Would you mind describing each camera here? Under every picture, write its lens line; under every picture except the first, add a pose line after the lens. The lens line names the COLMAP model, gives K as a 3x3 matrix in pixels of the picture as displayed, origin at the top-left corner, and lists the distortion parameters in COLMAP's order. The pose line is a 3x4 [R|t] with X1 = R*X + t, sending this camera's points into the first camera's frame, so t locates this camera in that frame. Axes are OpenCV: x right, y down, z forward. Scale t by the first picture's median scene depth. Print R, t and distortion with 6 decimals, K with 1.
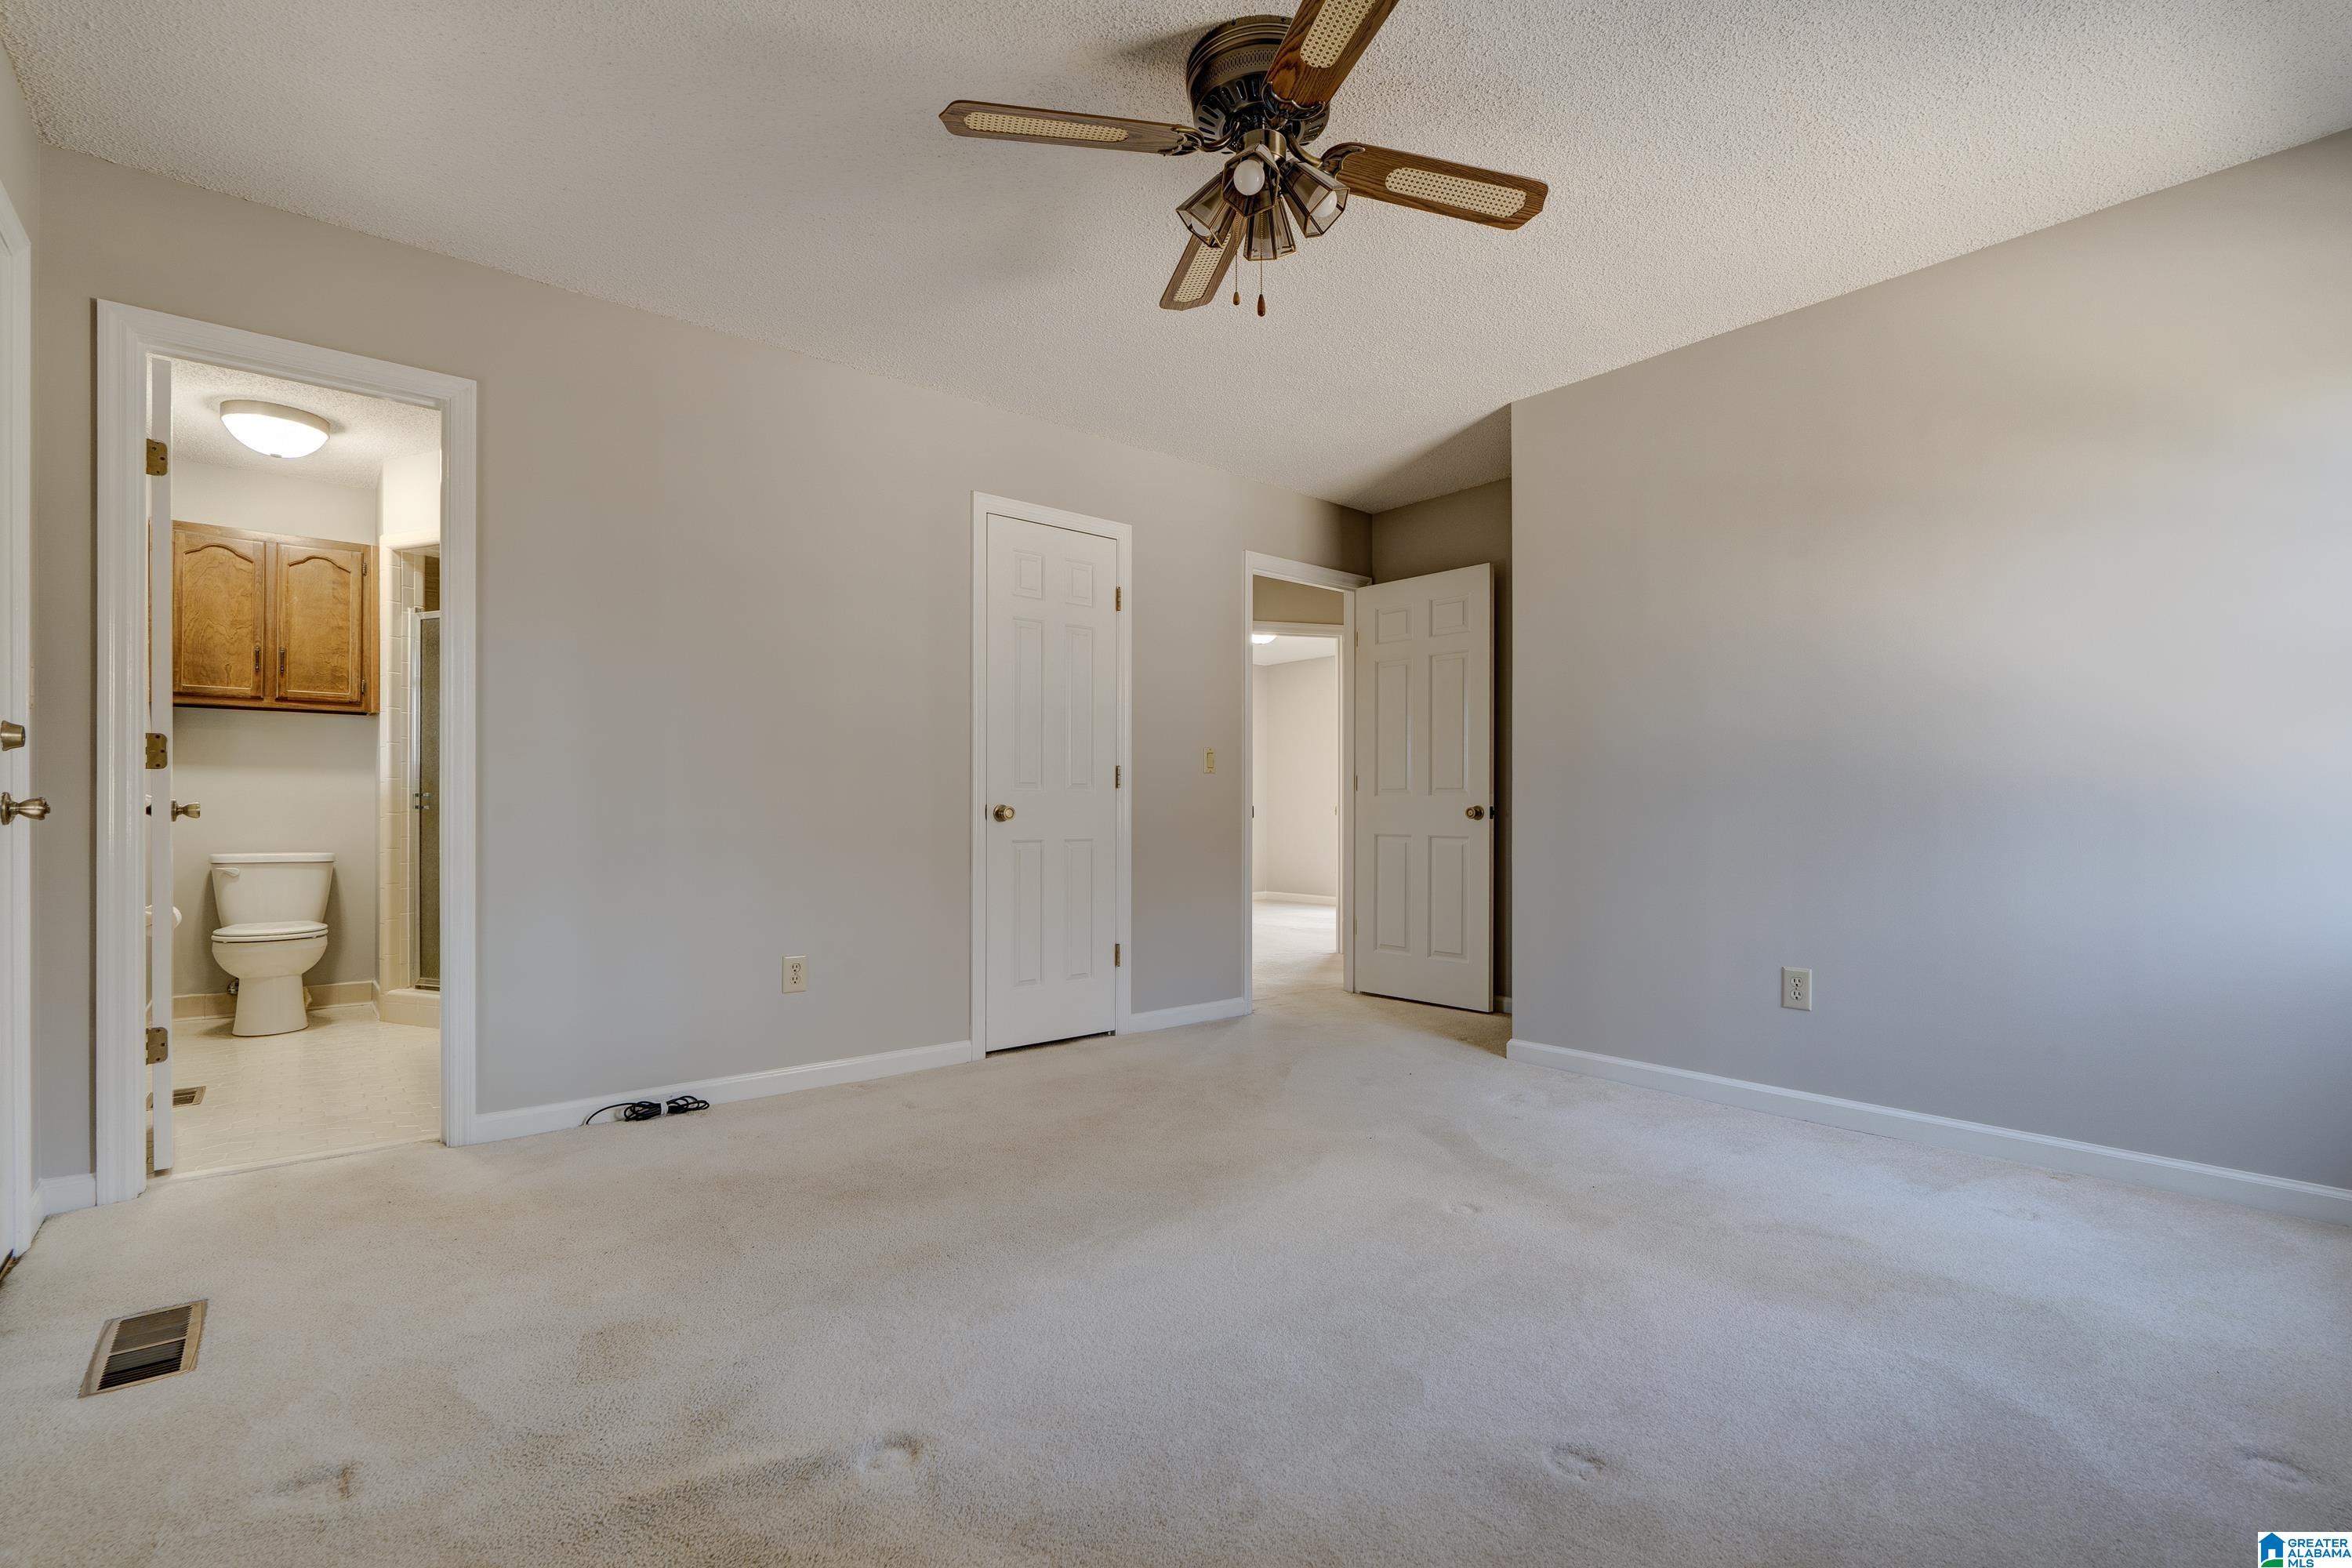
lens RADIAL K [[1066.5, 0, 1178.7], [0, 1066.5, 805.6], [0, 0, 1]] dist [-0.002698, 0.000925]
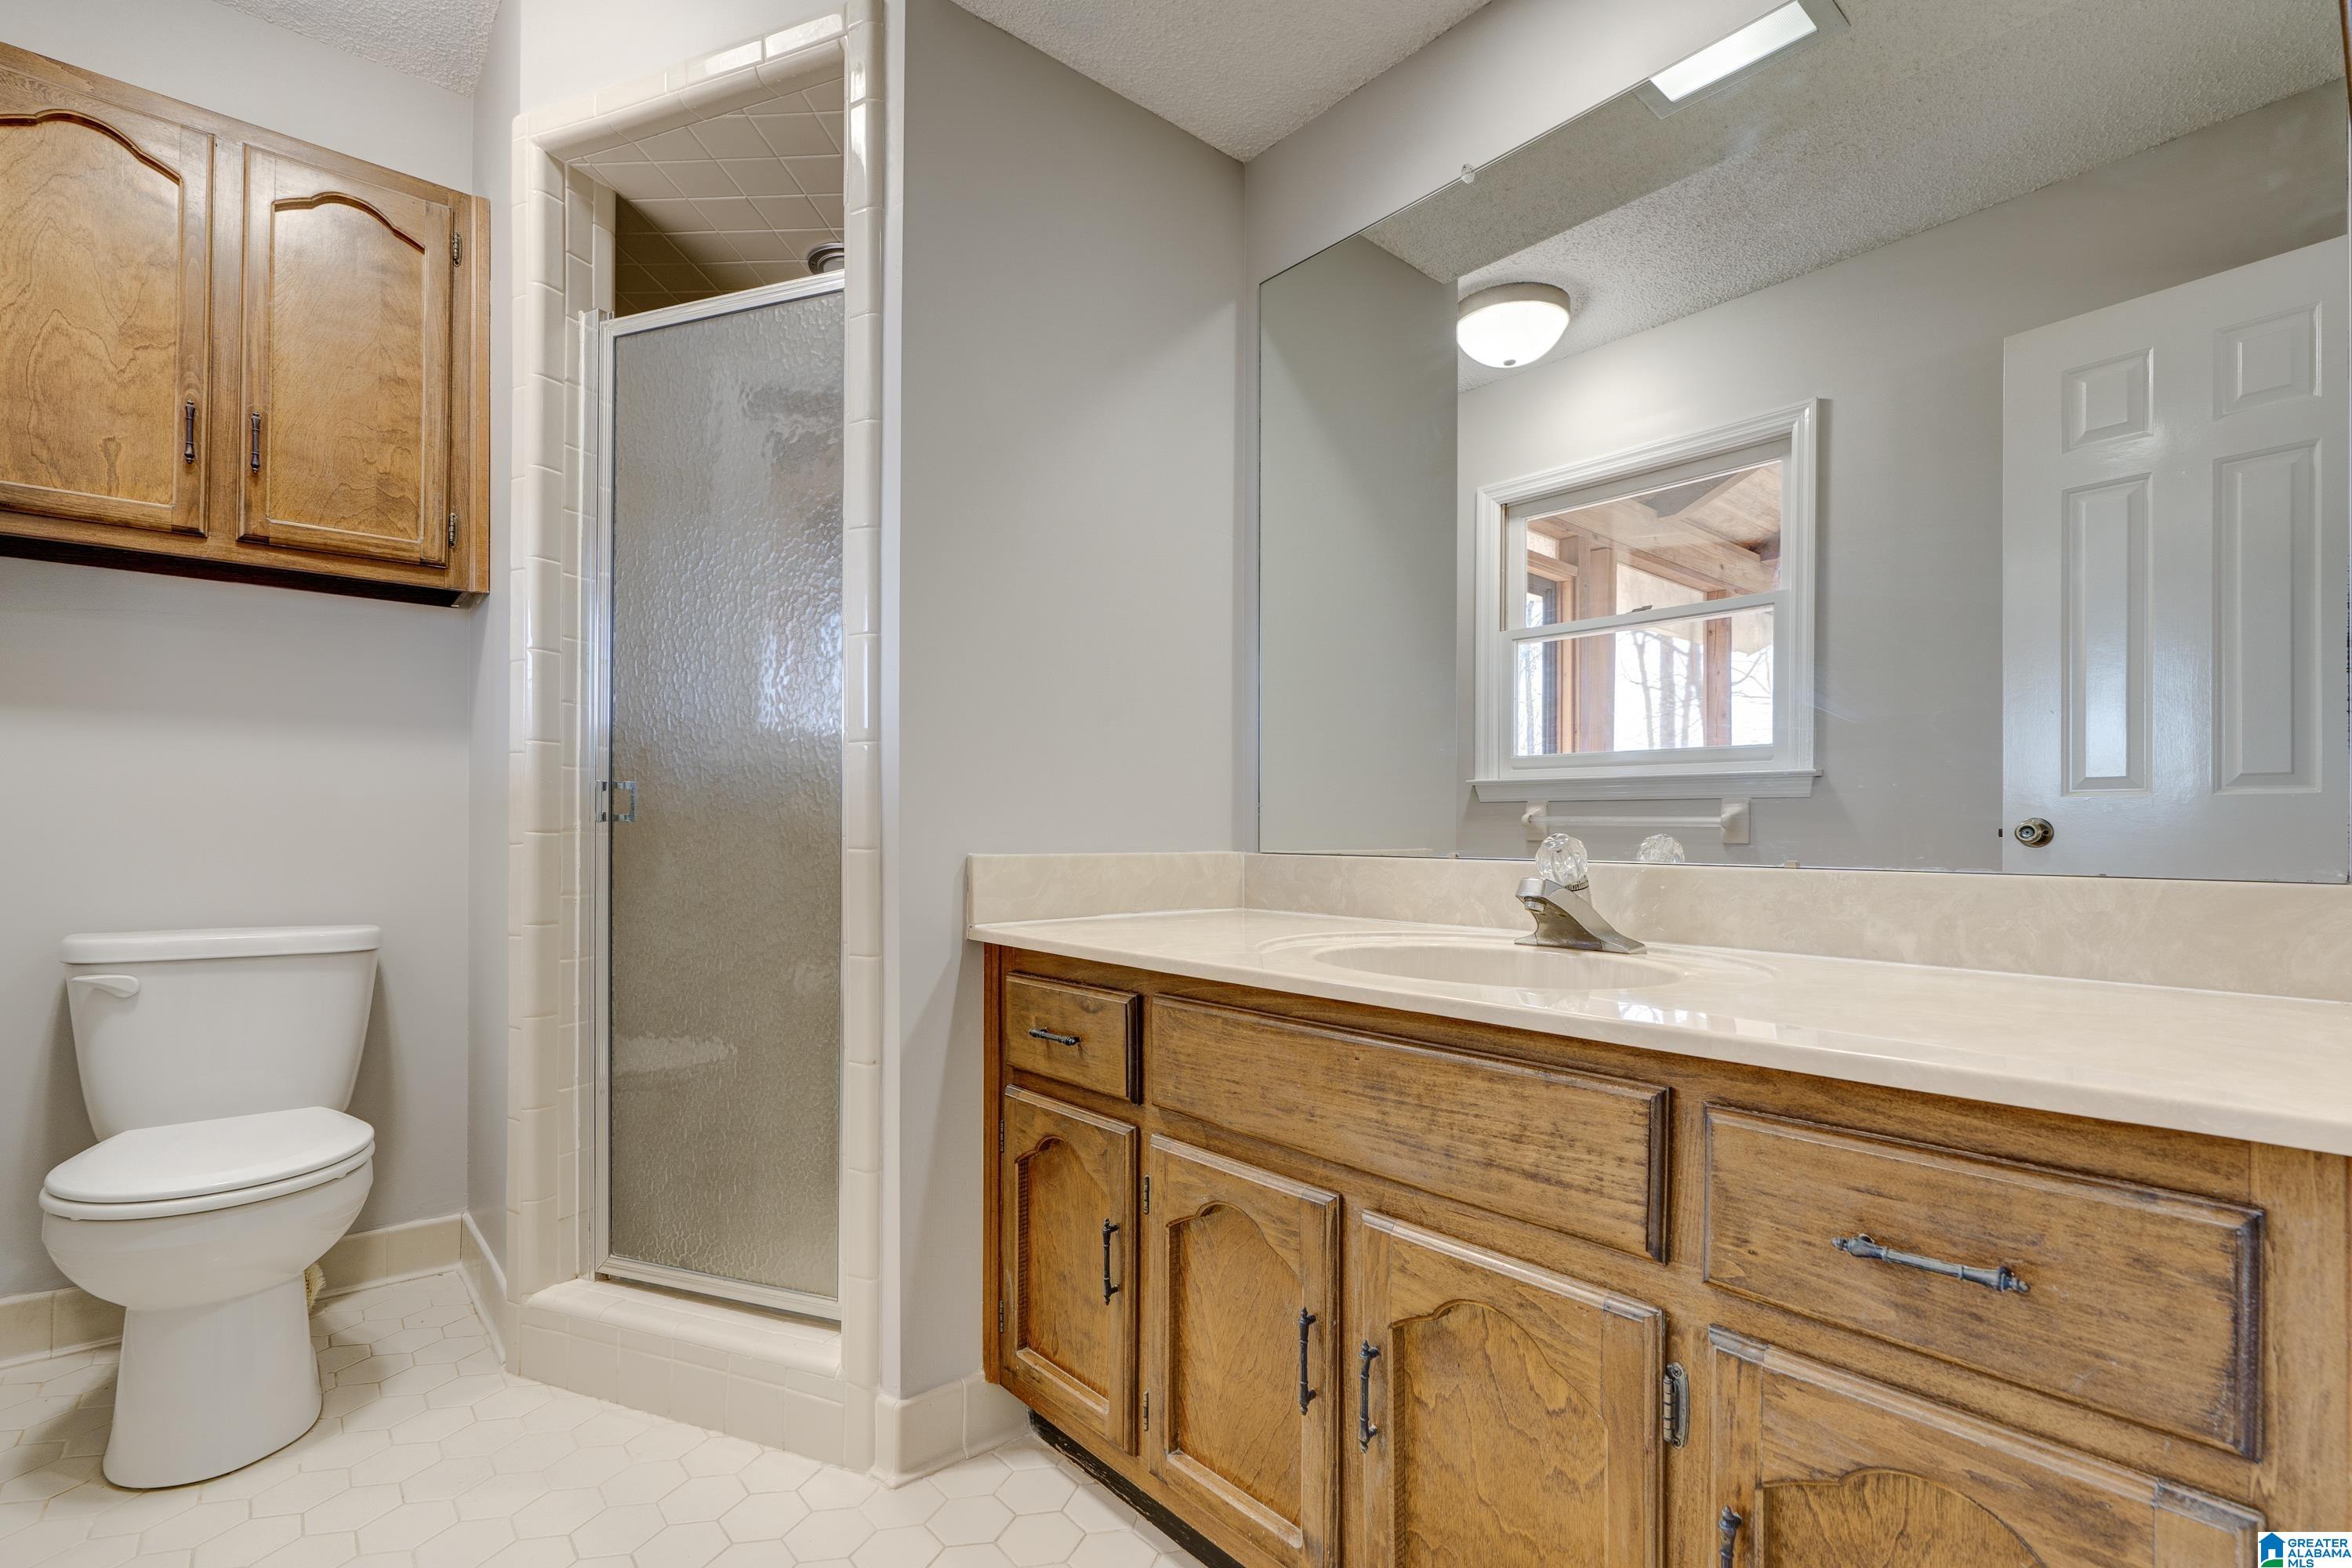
lens RADIAL K [[1066.5, 0, 1178.6], [0, 1066.5, 831.6], [0, 0, 1]] dist [-0.002698, 0.000925]
pose [[0.999949, 0.003934, 0.009347, -0.506116], [-0.003929, 0.999992, -0.000549, 0.006065], [-0.009349, 0.000512, 0.999956, 0.606167]]
